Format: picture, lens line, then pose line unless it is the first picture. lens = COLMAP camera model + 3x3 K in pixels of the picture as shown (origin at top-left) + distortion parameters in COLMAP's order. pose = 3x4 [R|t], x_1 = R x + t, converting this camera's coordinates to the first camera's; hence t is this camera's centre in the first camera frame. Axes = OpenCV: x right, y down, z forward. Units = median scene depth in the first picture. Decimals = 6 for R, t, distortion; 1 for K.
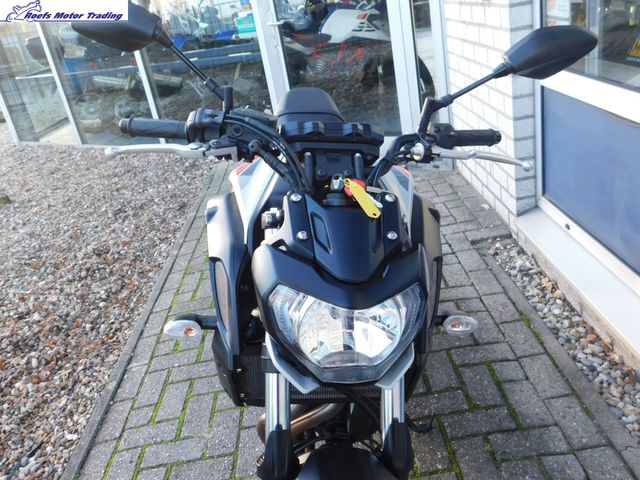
lens RADIAL K [[559.2, 0, 318.3], [0, 559.2, 236.8], [0, 0, 1]] dist [-0.011668, 0.011648]
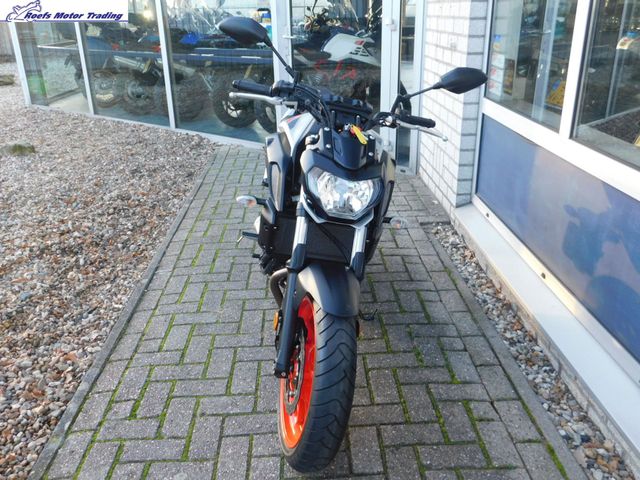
lens RADIAL K [[559.2, 0, 318.3], [0, 559.2, 236.8], [0, 0, 1]] dist [-0.011668, 0.011648]
pose [[0.988061, 0.141307, 0.061377, -0.049685], [-0.139520, 0.989686, -0.032506, 0.137572], [-0.065337, 0.023554, 0.997585, -0.360142]]
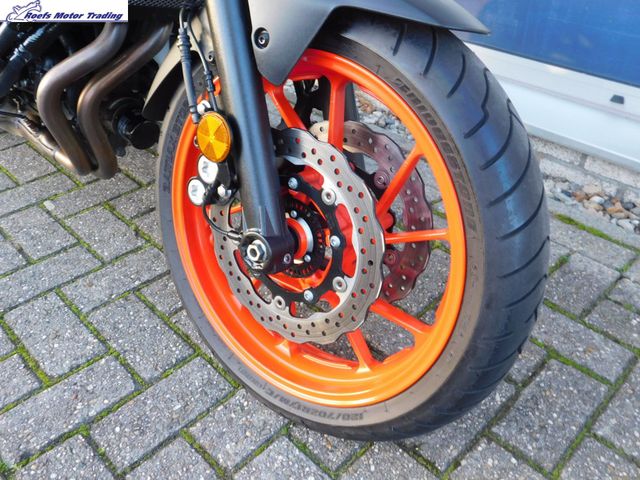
lens RADIAL K [[559.2, 0, 318.3], [0, 559.2, 236.8], [0, 0, 1]] dist [-0.011668, 0.011648]
pose [[0.711411, -0.229879, 0.664116, -0.197774], [0.129629, 0.971697, 0.197485, 0.230778], [-0.690717, -0.054405, 0.721076, 0.149121]]
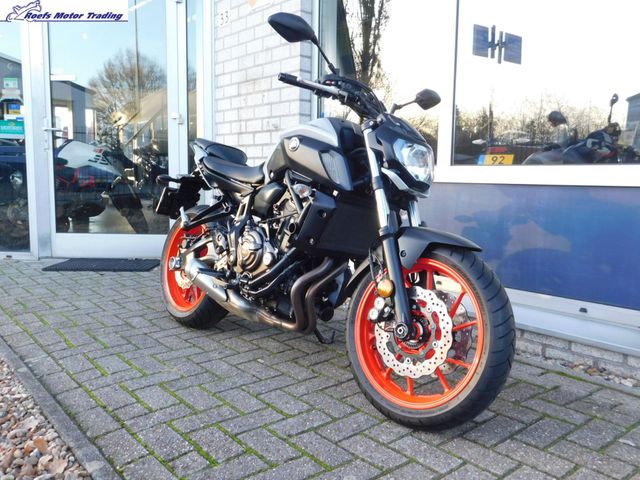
lens RADIAL K [[559.2, 0, 318.3], [0, 559.2, 236.8], [0, 0, 1]] dist [-0.011668, 0.011648]
pose [[0.775876, 0.114916, 0.620331, -0.572574], [0.107752, 0.944685, -0.309773, 0.384536], [-0.621615, 0.307187, 0.720577, -0.112136]]
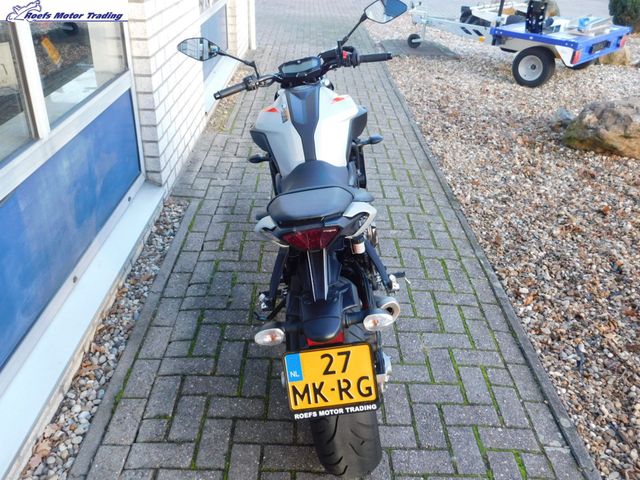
lens RADIAL K [[559.2, 0, 318.3], [0, 559.2, 236.8], [0, 0, 1]] dist [-0.011668, 0.011648]
pose [[-0.990062, 0.106362, 0.092001, -0.080959], [0.137809, 0.603393, 0.785446, -0.654152], [0.028029, 0.790319, -0.612055, 1.235534]]
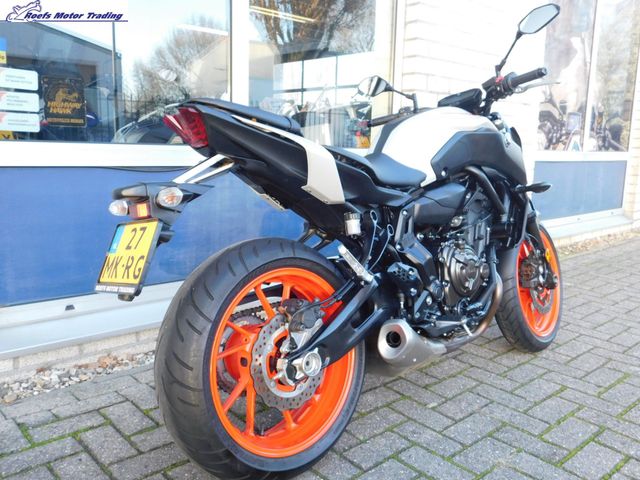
lens RADIAL K [[559.2, 0, 318.3], [0, 559.2, 236.8], [0, 0, 1]] dist [-0.011668, 0.011648]
pose [[-0.640054, 0.030845, 0.767711, -0.527769], [0.386659, 0.876378, 0.287153, -0.225061], [-0.663948, 0.480636, -0.572855, 1.175645]]
